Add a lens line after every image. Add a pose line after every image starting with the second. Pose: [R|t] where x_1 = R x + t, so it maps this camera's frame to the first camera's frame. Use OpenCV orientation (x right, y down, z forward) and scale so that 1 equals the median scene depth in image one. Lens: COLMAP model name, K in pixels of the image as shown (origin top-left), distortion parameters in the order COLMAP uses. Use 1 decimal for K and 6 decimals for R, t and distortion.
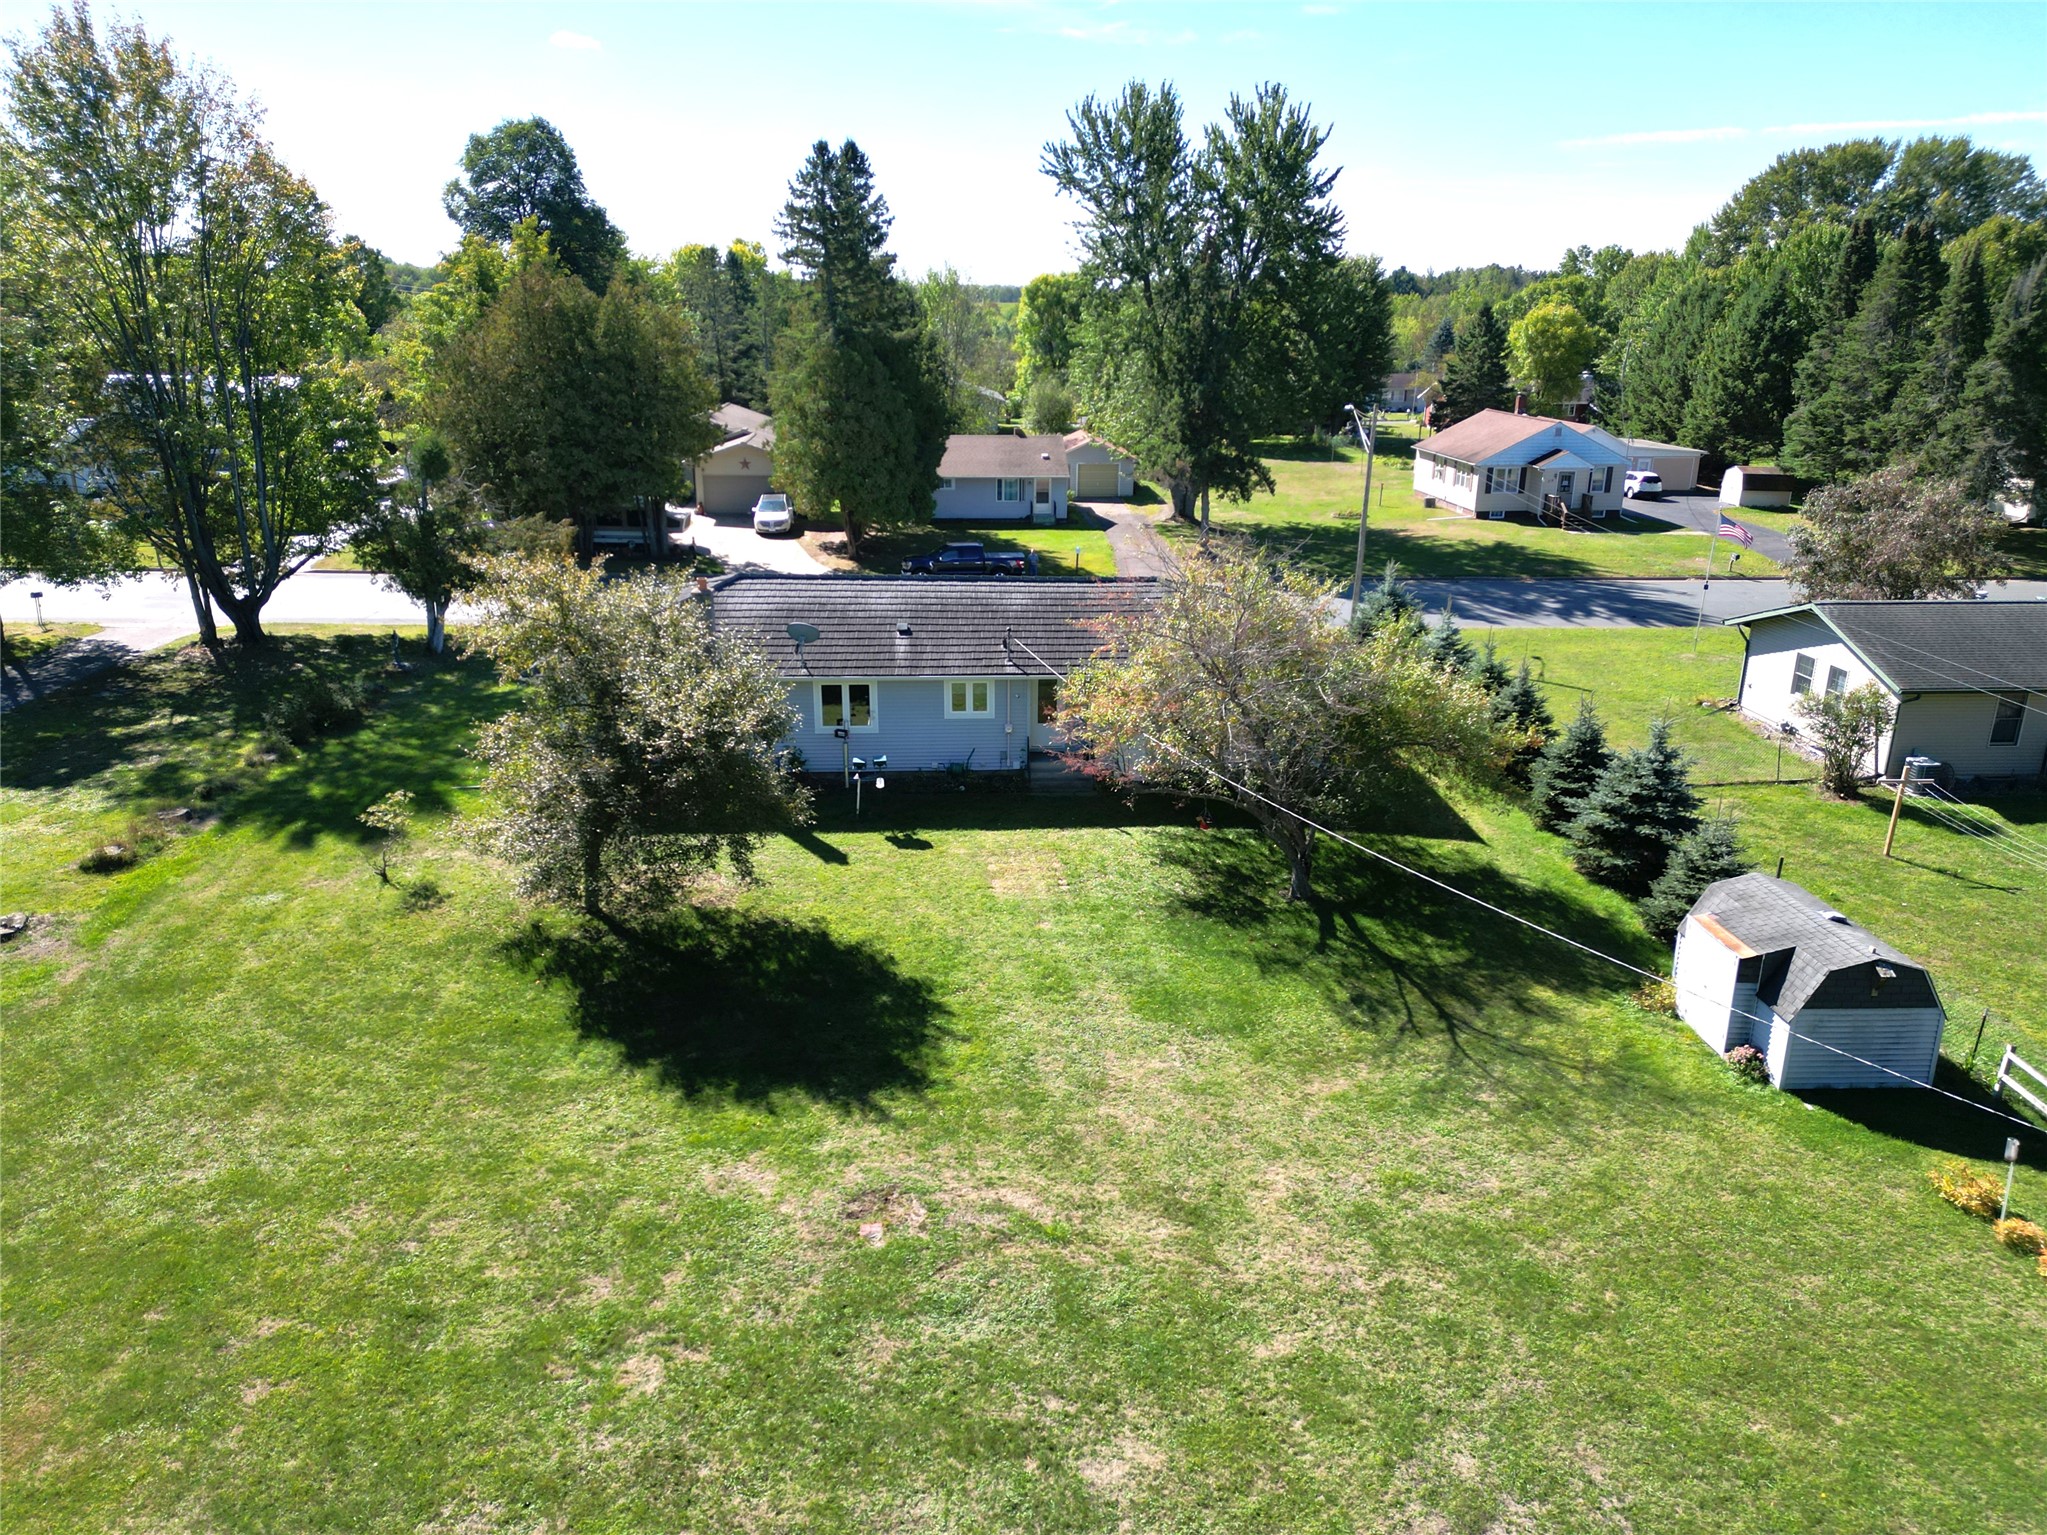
lens RADIAL K [[1437.7, 0, 1017.2], [0, 1437.7, 766.8], [0, 0, 1]] dist [0.106053, -0.119376]
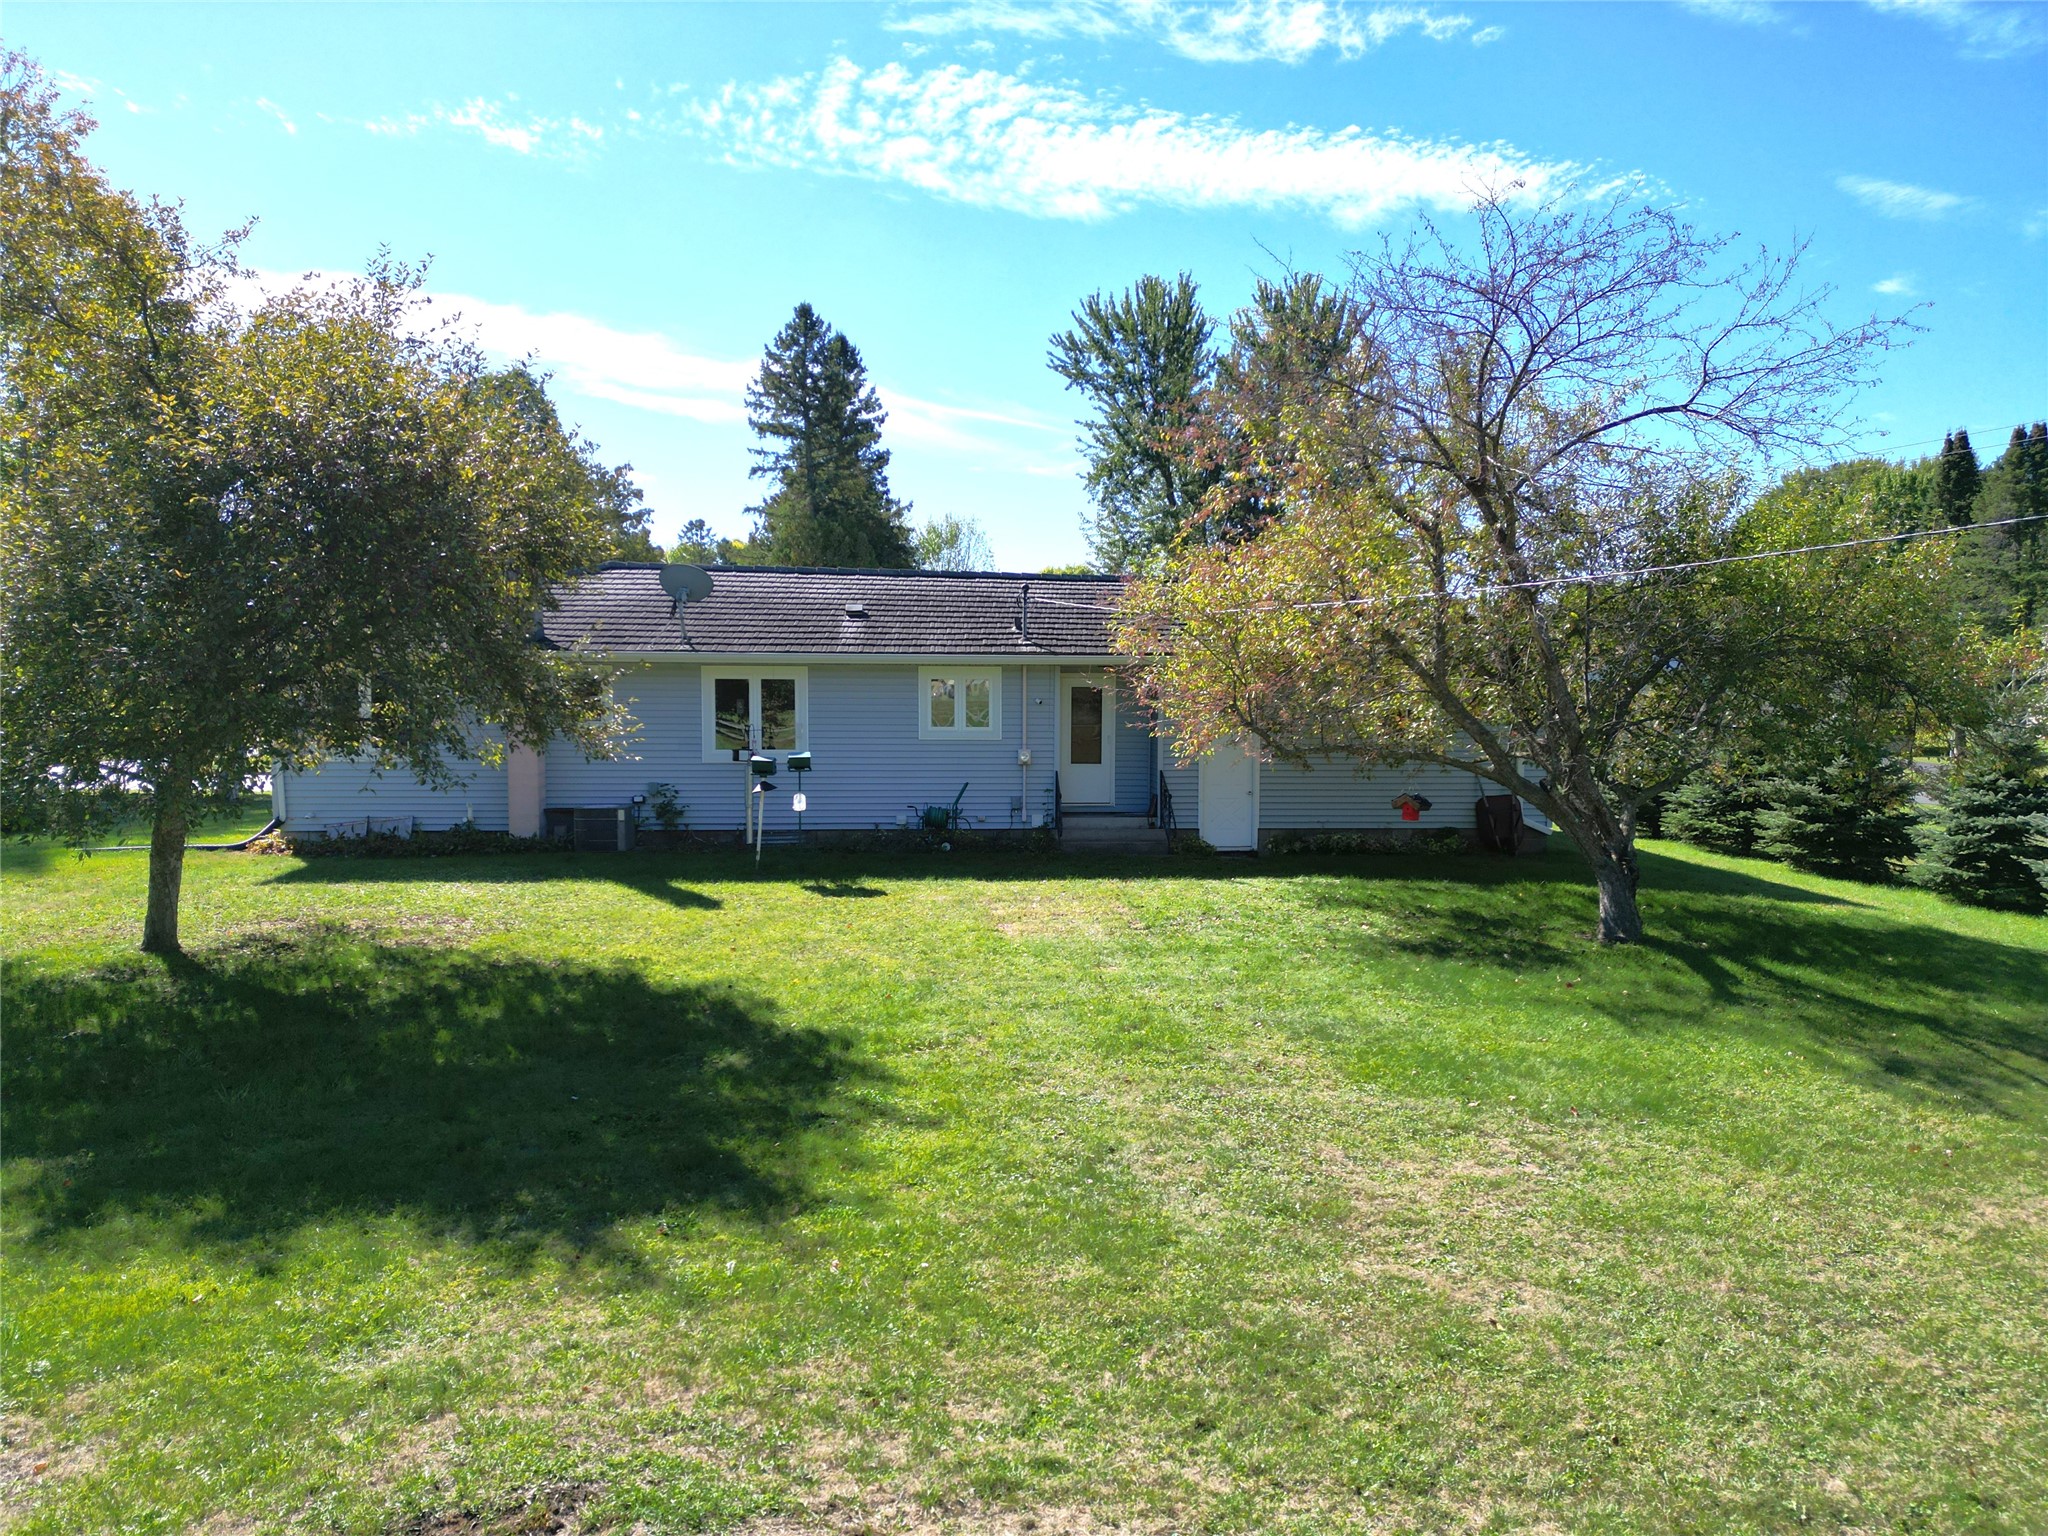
lens RADIAL K [[1424.2, 0, 1019.9], [0, 1424.2, 759.1], [0, 0, 1]] dist [0.083636, -0.074830]
pose [[0.999998, -0.001059, 0.001797, -0.010738], [0.001502, 0.963412, -0.268022, 0.163451], [-0.001448, 0.268024, 0.963411, 0.512550]]
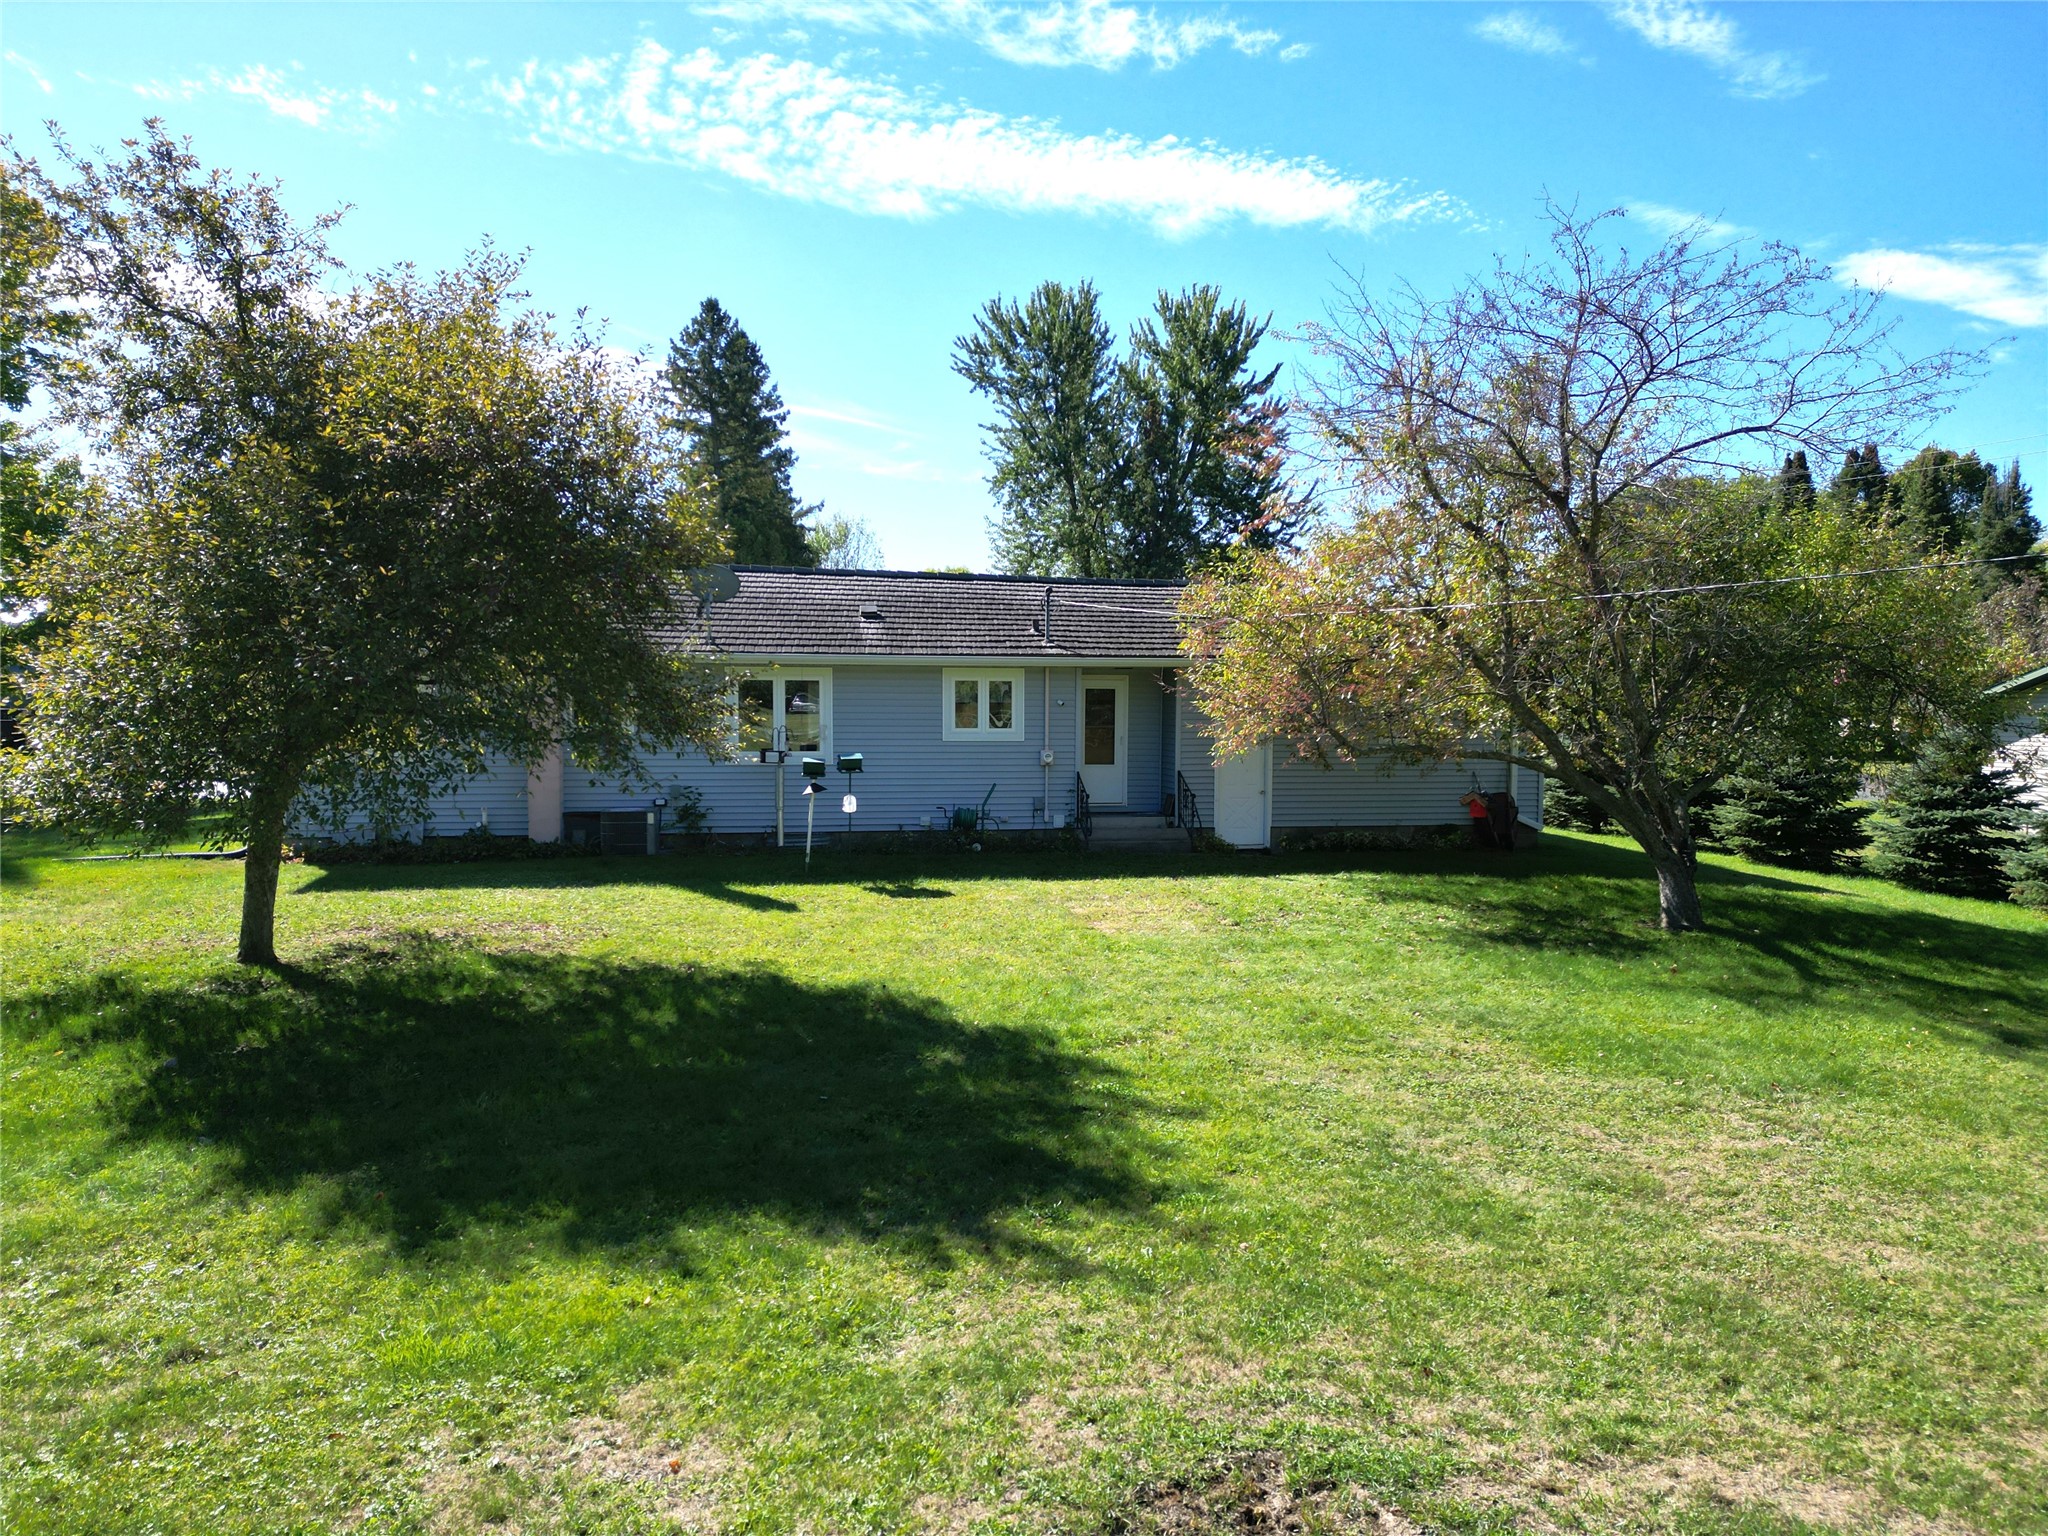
lens RADIAL K [[1424.2, 0, 1019.9], [0, 1424.2, 759.1], [0, 0, 1]] dist [0.083636, -0.074830]
pose [[0.994125, -0.004397, 0.108147, -0.100257], [0.033340, 0.963033, -0.267314, 0.164170], [-0.102974, 0.269349, 0.957522, 0.510380]]
